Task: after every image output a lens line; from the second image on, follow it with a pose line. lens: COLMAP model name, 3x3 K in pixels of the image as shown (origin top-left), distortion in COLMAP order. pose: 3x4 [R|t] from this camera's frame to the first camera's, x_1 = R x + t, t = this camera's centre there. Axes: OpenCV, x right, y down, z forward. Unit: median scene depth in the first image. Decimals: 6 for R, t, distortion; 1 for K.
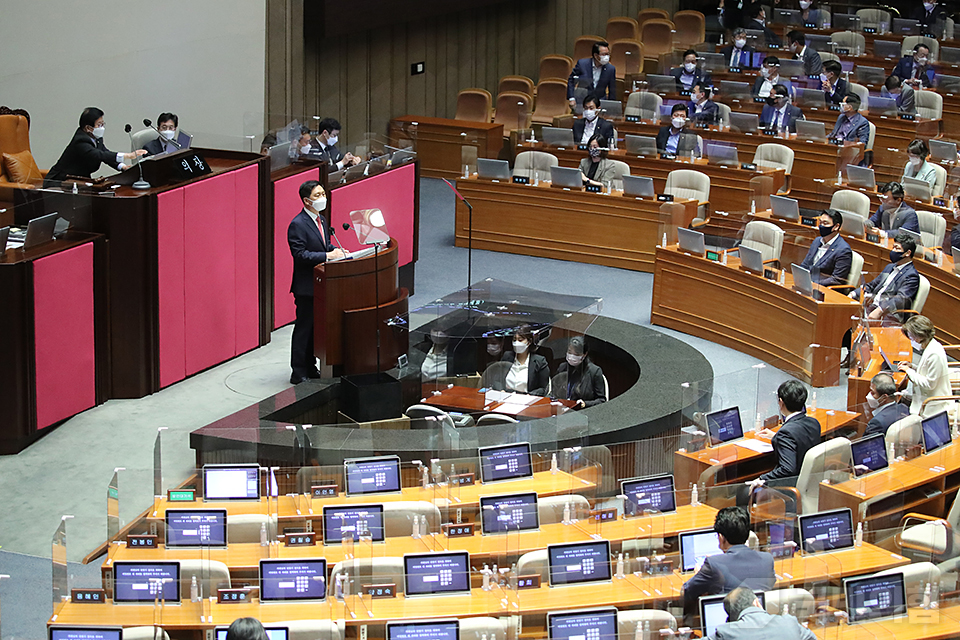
lens RADIAL K [[2753.3, 0, 480.0], [0, 2753.3, 320.0], [0, 0, 1]] dist [-0.351314, 0.548237]
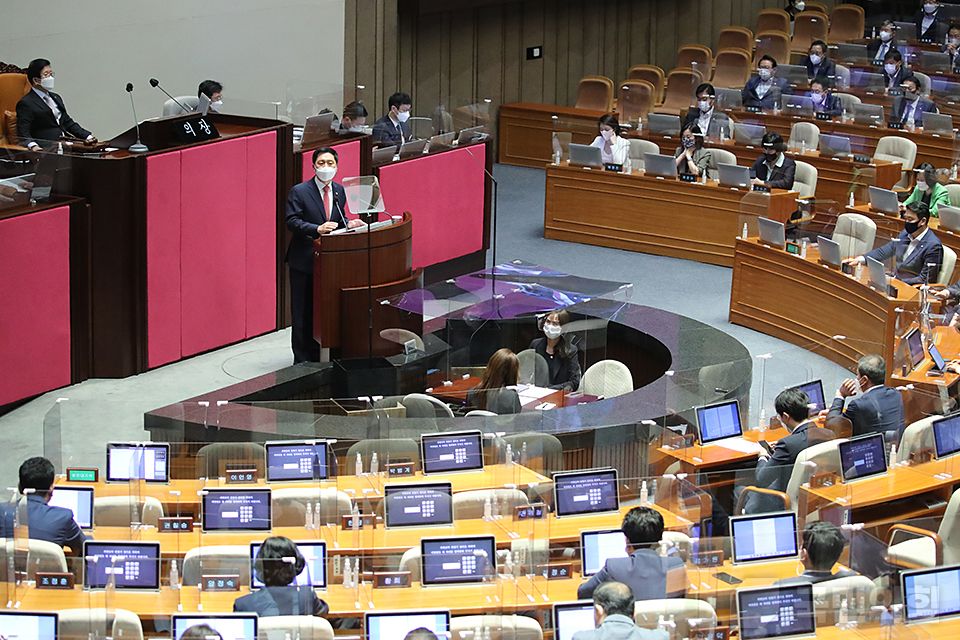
lens RADIAL K [[2753.3, 0, 480.0], [0, 2753.3, 320.0], [0, 0, 1]] dist [-0.351314, 0.548237]
pose [[0.993661, 0.028205, -0.108821, 0.085839], [-0.029548, 0.999506, -0.010748, 0.013935], [0.108464, 0.013895, 0.994003, 0.089607]]
